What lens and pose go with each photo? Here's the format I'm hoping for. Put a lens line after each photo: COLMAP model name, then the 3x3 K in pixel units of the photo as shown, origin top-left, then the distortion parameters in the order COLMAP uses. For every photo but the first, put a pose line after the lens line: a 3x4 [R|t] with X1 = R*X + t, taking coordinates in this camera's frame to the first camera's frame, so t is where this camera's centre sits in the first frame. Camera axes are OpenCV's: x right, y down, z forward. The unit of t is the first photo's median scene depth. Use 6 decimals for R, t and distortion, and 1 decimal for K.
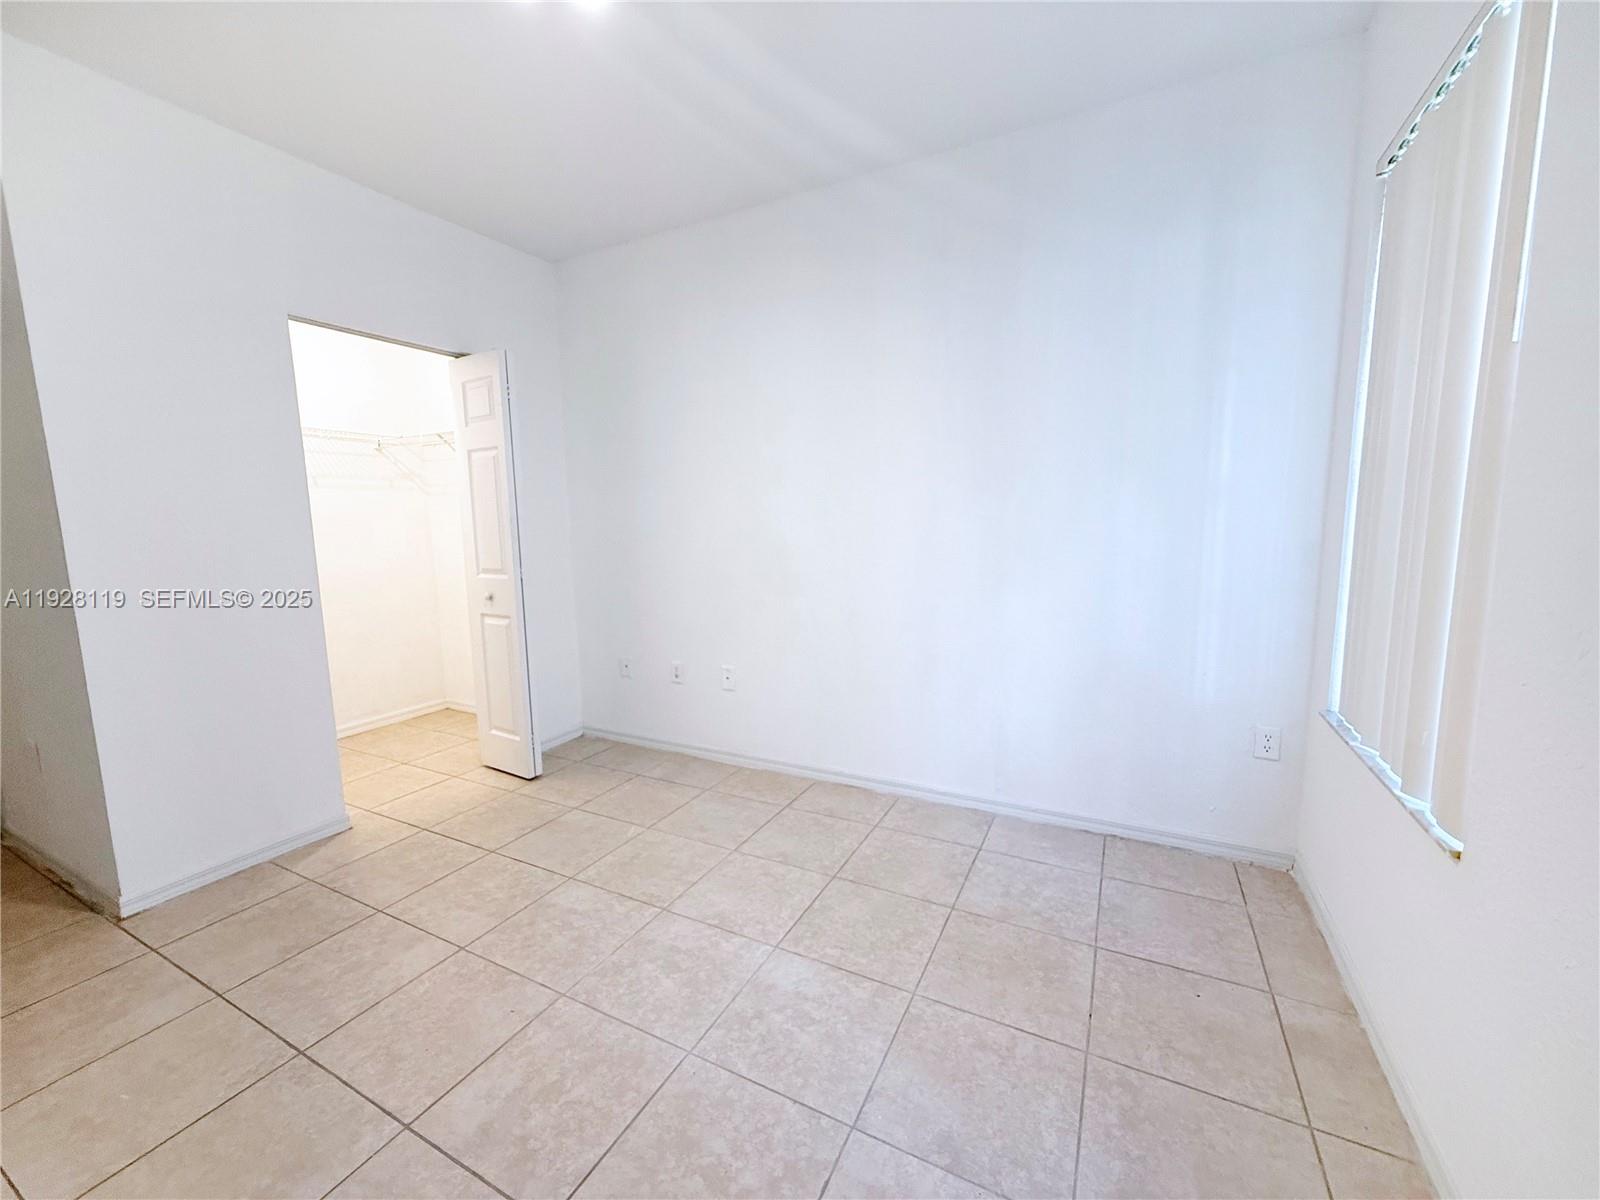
lens RADIAL K [[638.0, 0, 796.5], [0, 638.0, 601.7], [0, 0, 1]] dist [-0.000073, 0.000168]
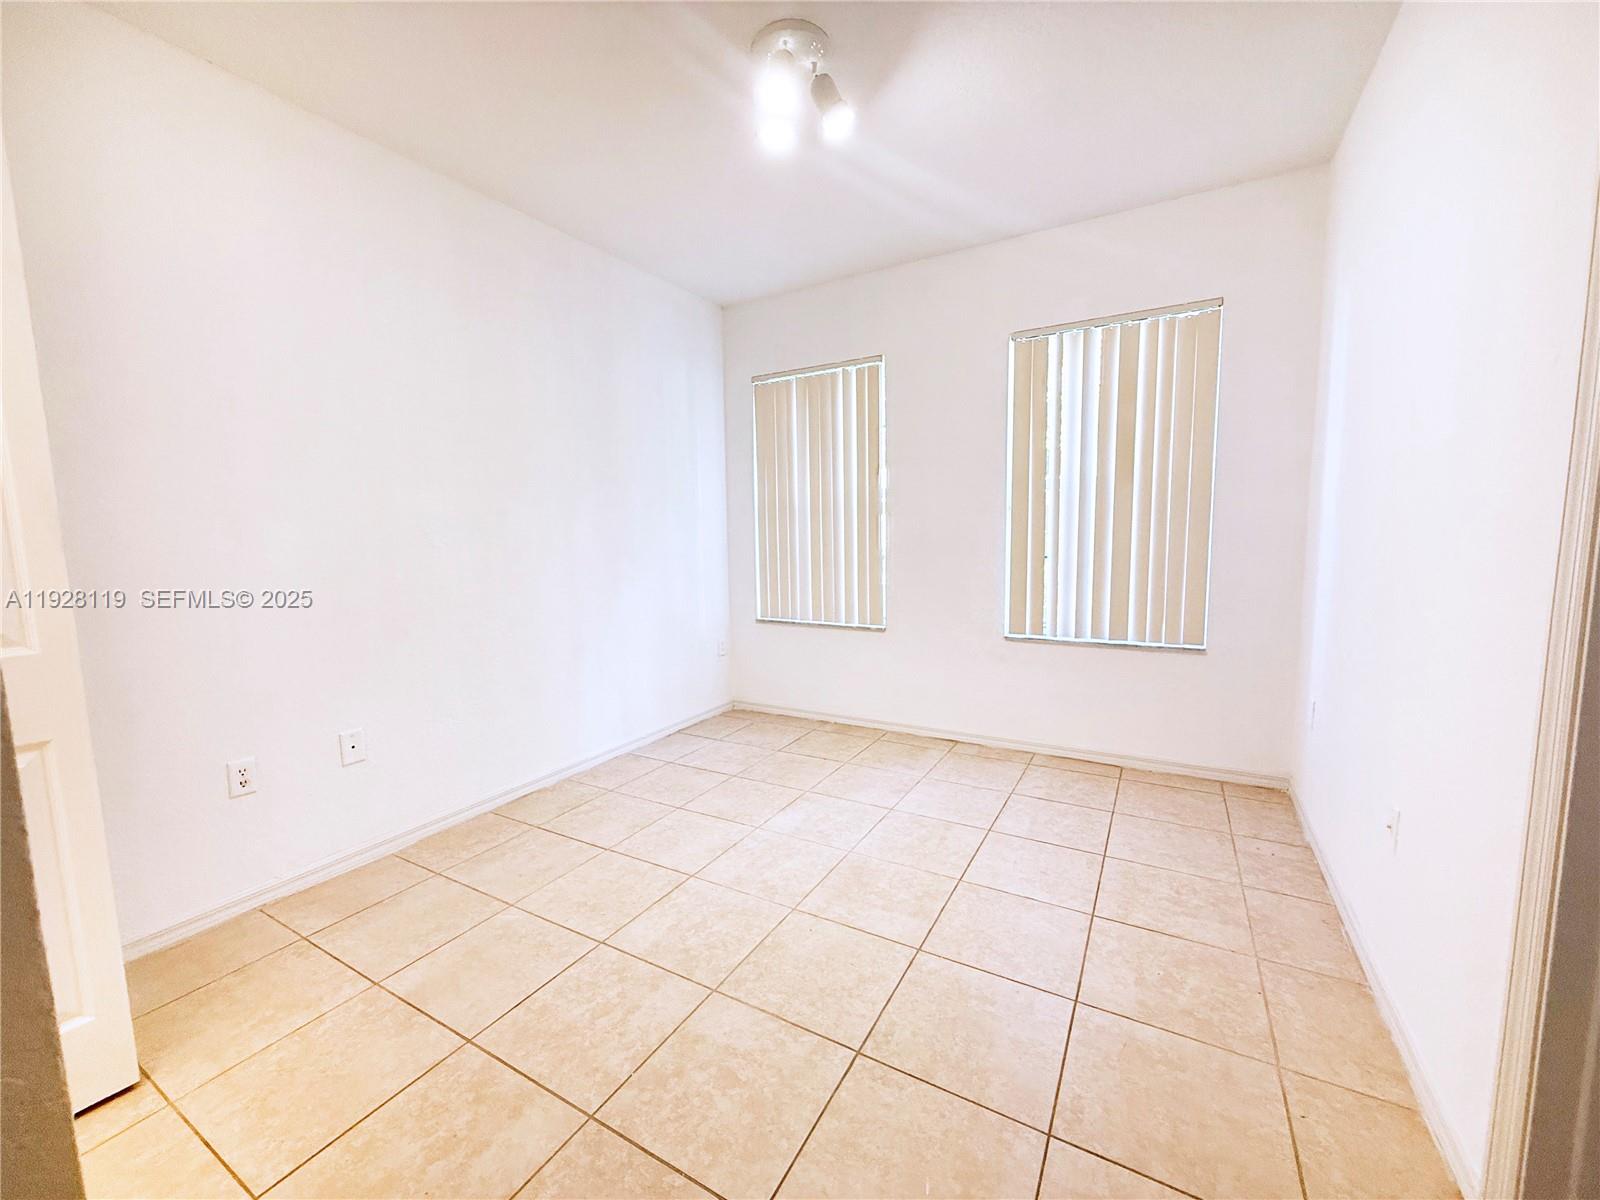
lens RADIAL K [[638.0, 0, 796.5], [0, 638.0, 601.7], [0, 0, 1]] dist [-0.000073, 0.000168]
pose [[0.040861, -0.093242, 0.994805, -1.050952], [0.139435, 0.986426, 0.086730, -0.046593], [-0.989388, 0.135167, 0.053308, 0.587689]]
